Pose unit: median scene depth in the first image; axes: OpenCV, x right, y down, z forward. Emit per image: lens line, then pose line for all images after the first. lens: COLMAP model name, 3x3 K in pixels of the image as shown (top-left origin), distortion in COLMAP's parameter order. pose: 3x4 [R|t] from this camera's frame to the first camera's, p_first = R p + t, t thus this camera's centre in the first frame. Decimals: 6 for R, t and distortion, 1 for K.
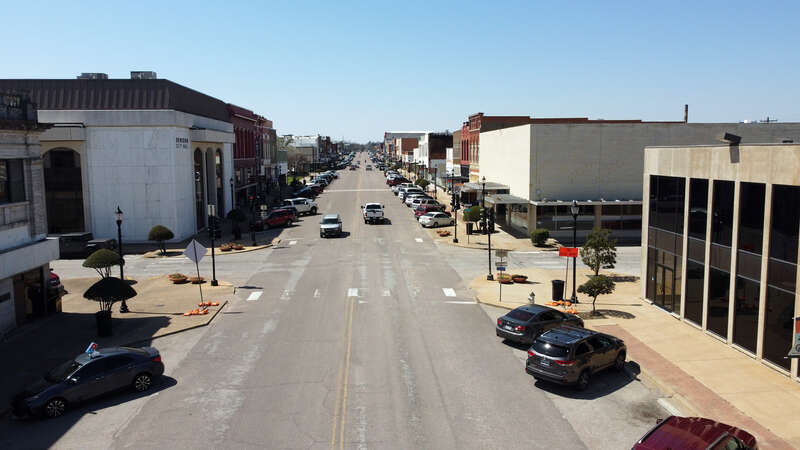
lens RADIAL K [[606.9, 0, 400.0], [0, 606.9, 225.0], [0, 0, 1]] dist [0.005288, -0.002919]
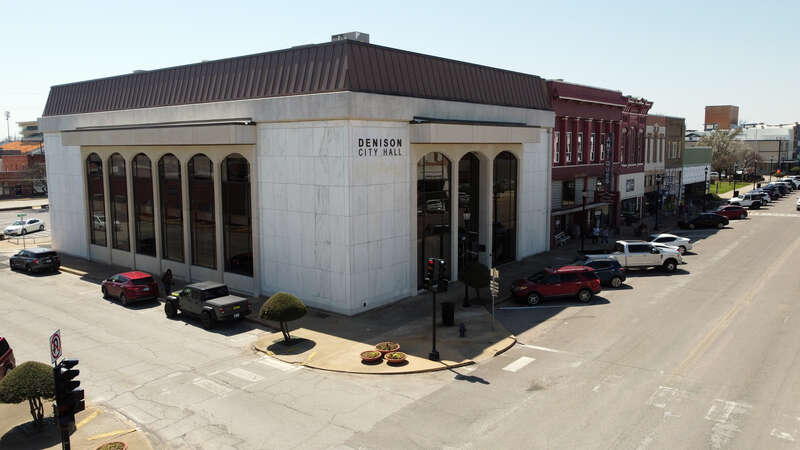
lens RADIAL K [[606.9, 0, 400.0], [0, 606.9, 225.0], [0, 0, 1]] dist [0.005288, -0.002919]
pose [[0.735241, 0.092586, -0.671453, 0.059362], [-0.082073, 0.995499, 0.047398, -0.088315], [0.672818, 0.020260, 0.739530, 0.570830]]
